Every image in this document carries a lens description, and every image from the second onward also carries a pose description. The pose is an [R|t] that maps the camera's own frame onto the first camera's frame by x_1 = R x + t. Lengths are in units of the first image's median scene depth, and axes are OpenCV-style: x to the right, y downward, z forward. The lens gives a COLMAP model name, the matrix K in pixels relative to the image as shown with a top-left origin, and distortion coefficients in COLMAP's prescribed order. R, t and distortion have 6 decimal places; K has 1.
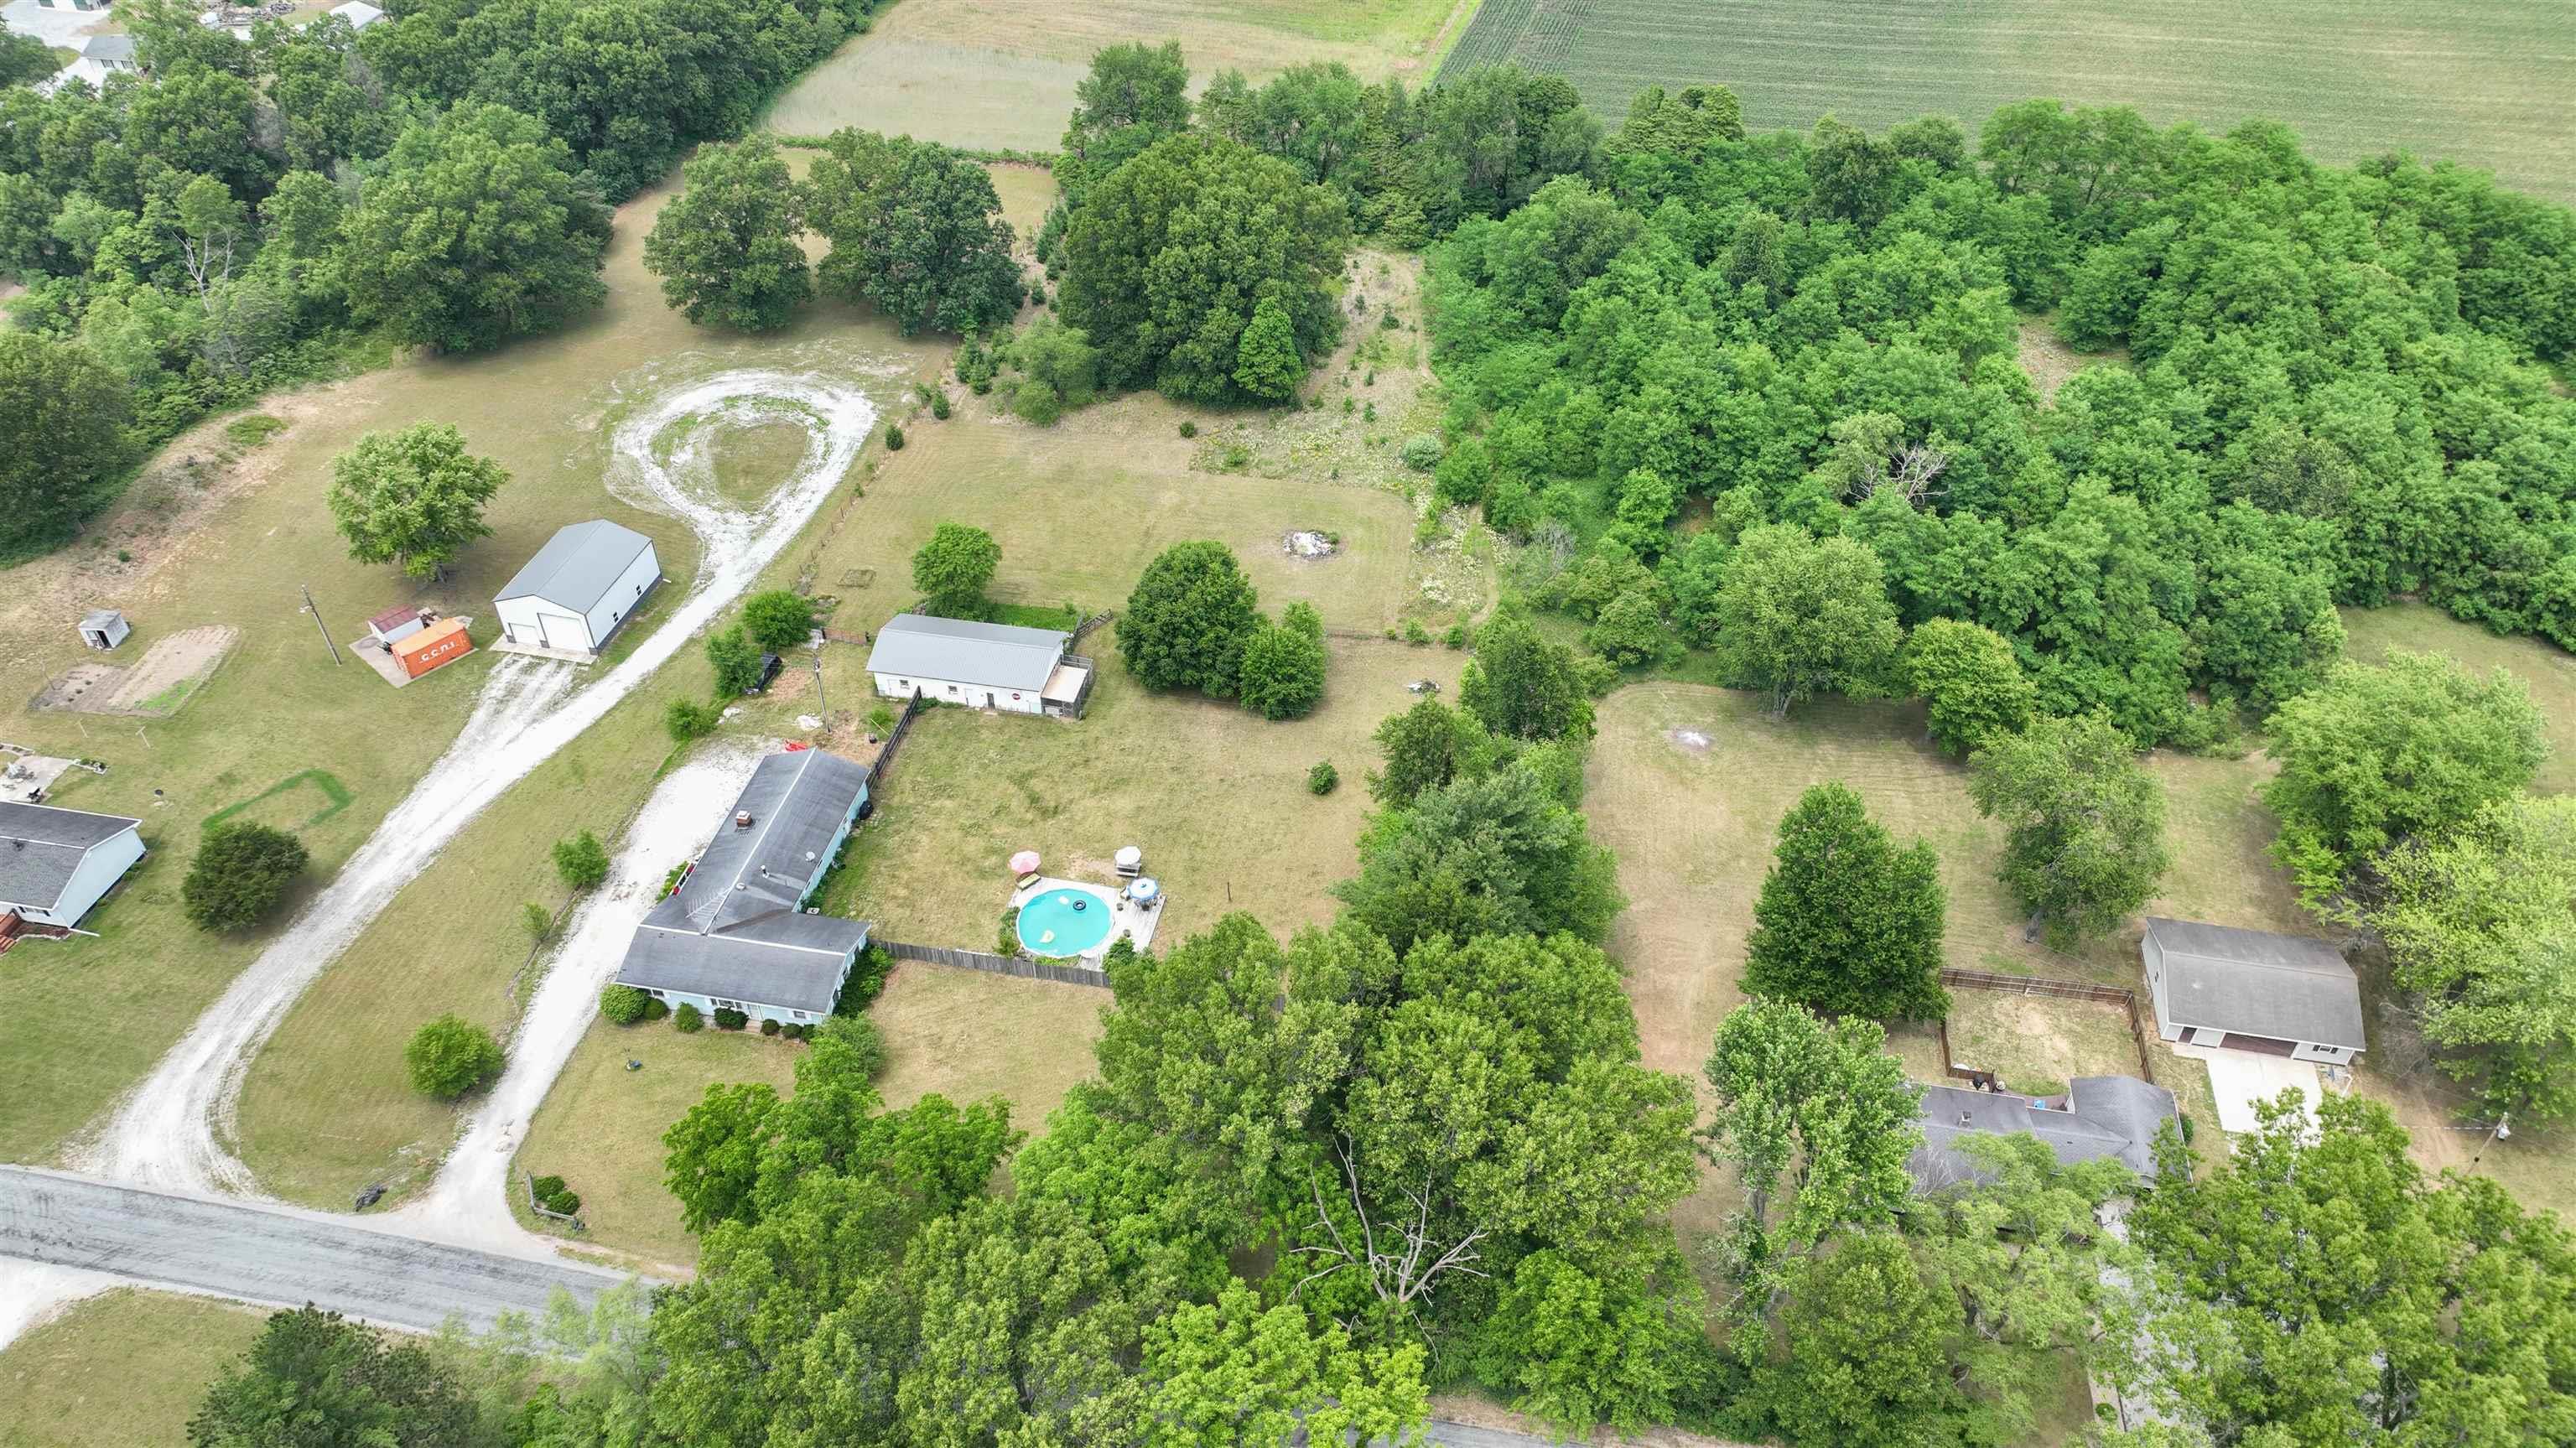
lens RADIAL K [[1803.6, 0, 1288.0], [0, 1803.6, 724.0], [0, 0, 1]] dist [0.001192, -0.000004]
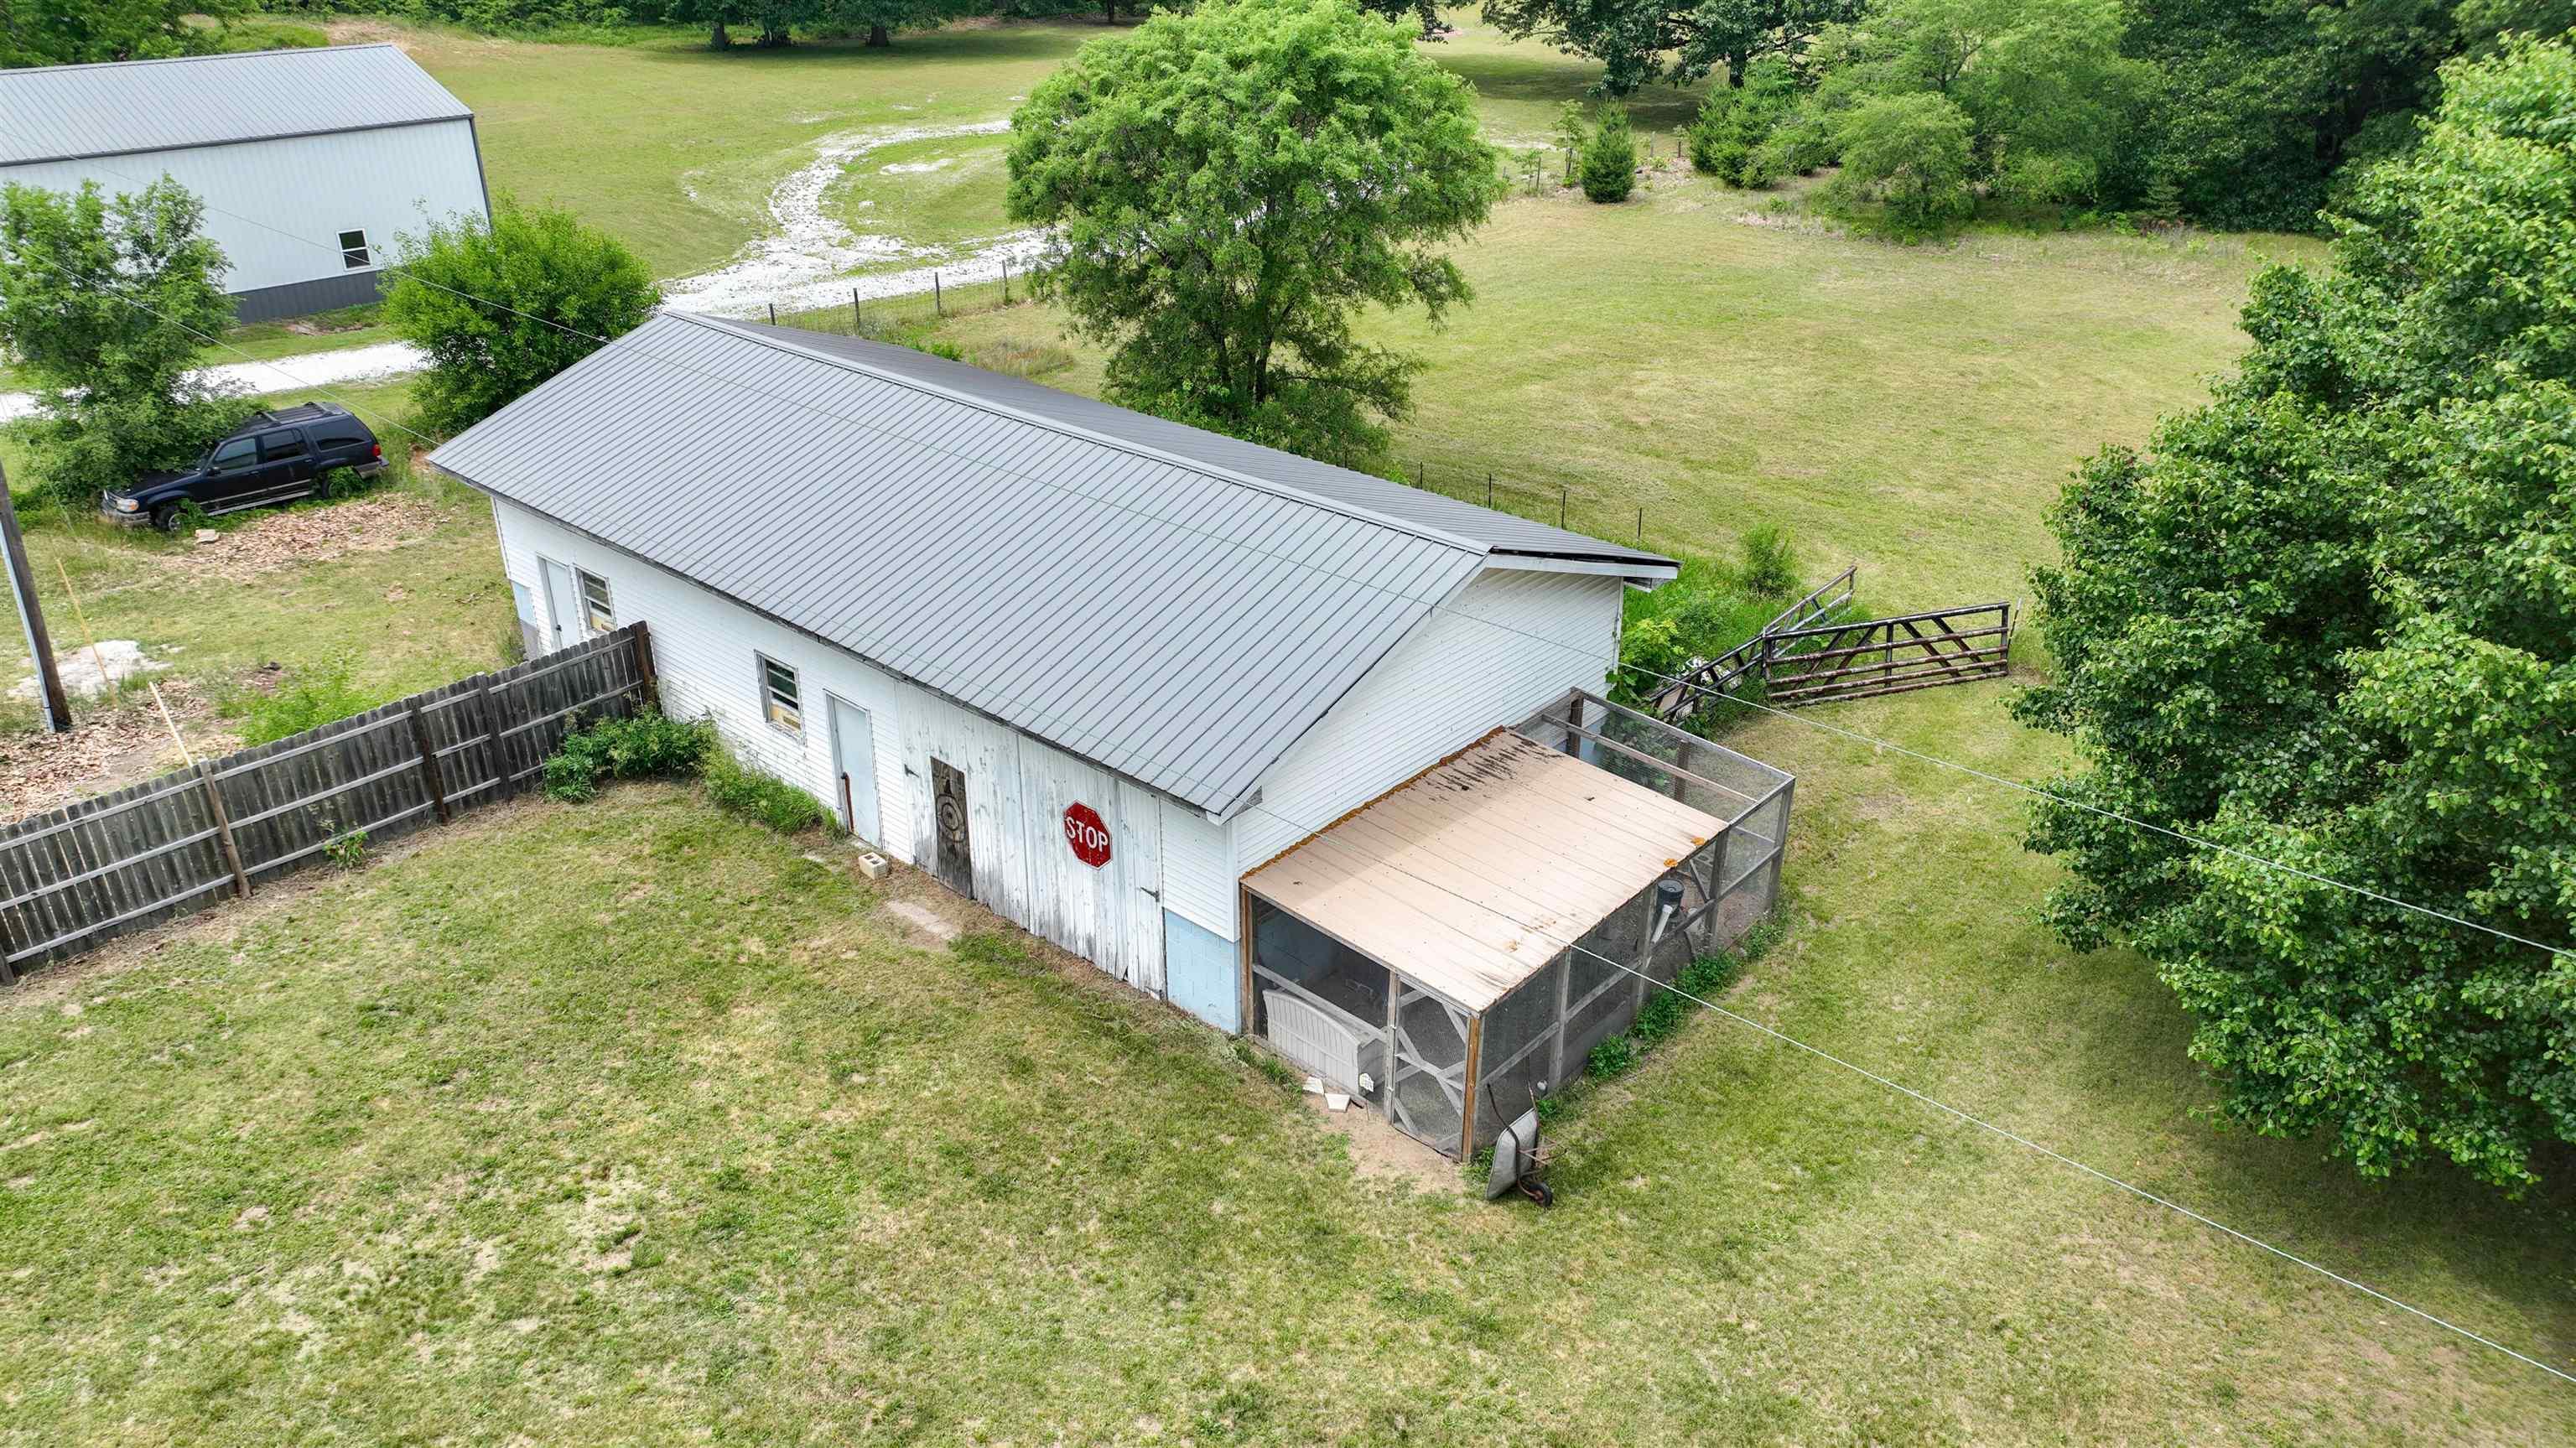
lens RADIAL K [[1803.6, 0, 1288.0], [0, 1803.6, 724.0], [0, 0, 1]] dist [0.001192, -0.000004]
pose [[0.865533, 0.237416, -0.441006, -0.084285], [-0.337806, 0.926811, -0.164038, -0.006387], [0.369784, 0.290955, 0.882386, 0.877863]]
